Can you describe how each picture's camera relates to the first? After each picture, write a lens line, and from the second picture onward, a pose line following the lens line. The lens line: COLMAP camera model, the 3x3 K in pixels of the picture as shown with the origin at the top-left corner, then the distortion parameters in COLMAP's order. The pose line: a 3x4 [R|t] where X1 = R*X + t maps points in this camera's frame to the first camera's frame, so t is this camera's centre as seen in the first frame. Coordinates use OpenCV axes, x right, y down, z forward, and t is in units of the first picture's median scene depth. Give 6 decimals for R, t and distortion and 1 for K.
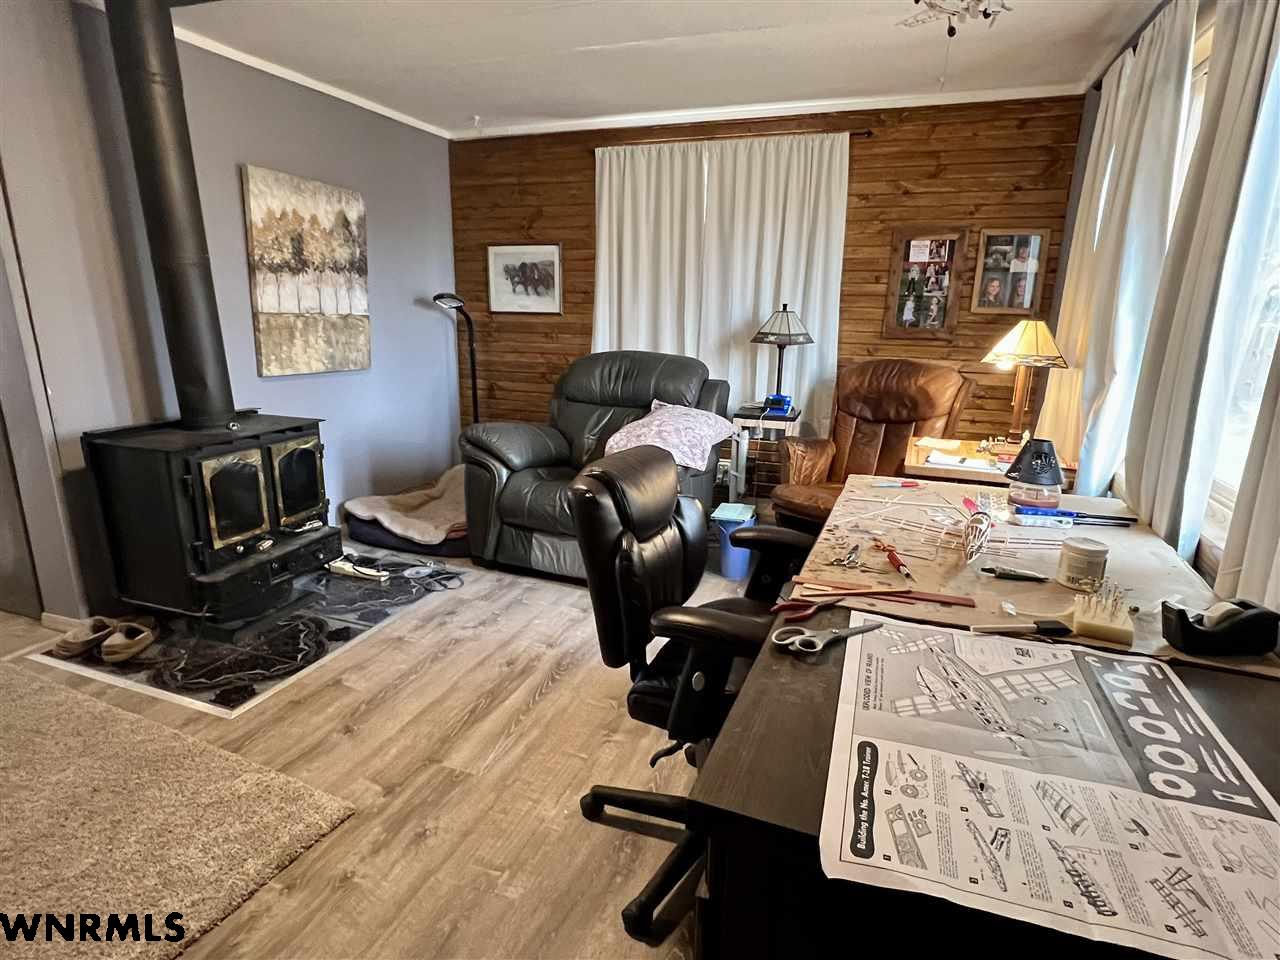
lens RADIAL K [[681.2, 0, 639.8], [0, 681.2, 487.8], [0, 0, 1]] dist [-0.004256, -0.002520]
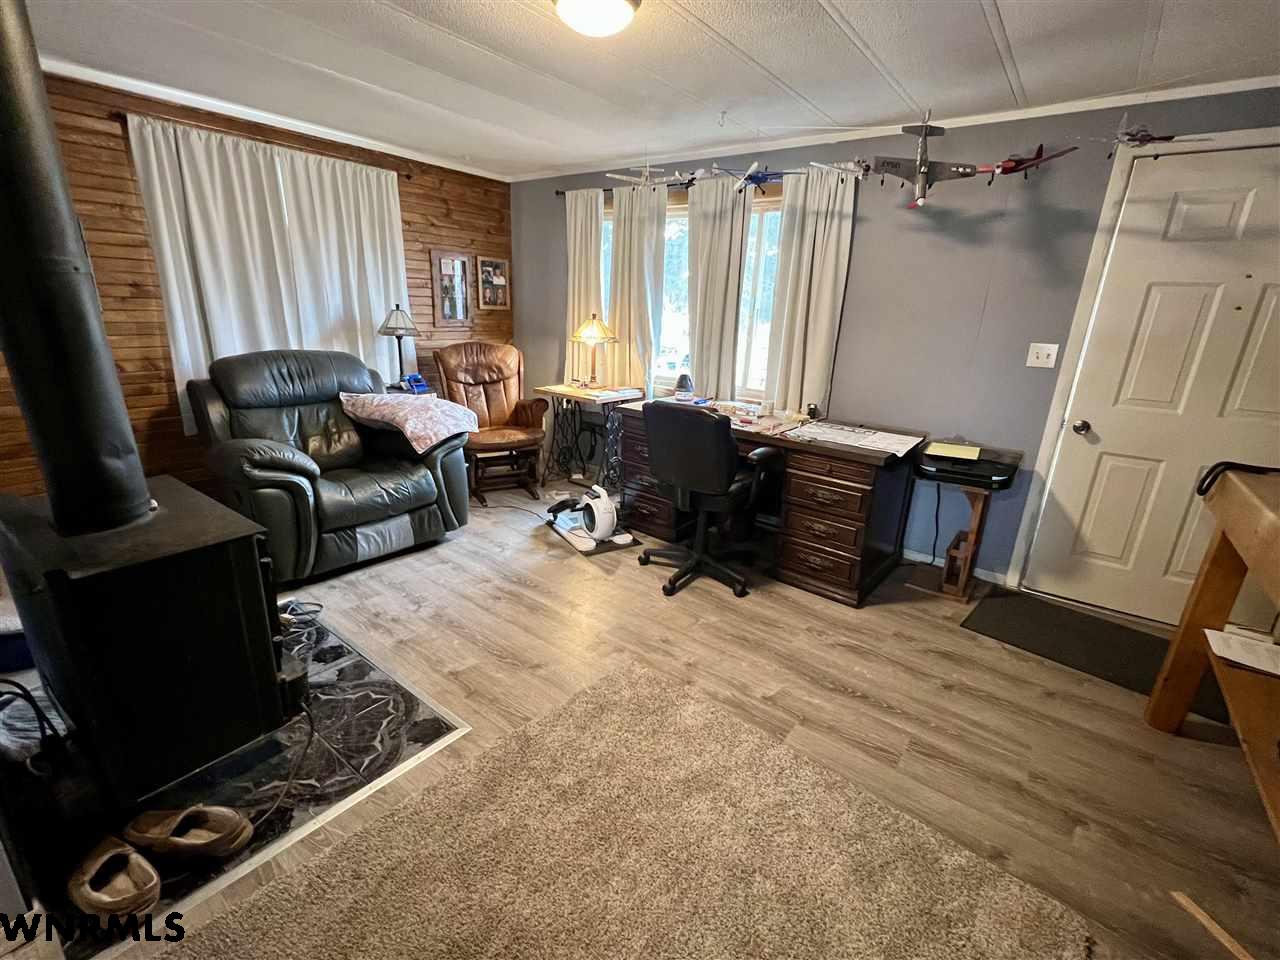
lens RADIAL K [[573.4, 0, 640.0], [0, 573.4, 480.0], [0, 0, 1]] dist [0.001220, 0.000130]
pose [[0.303243, -0.283571, 0.909742, -0.756802], [0.214344, 0.950529, 0.224838, -0.103794], [-0.928493, 0.126818, 0.349023, 0.248772]]
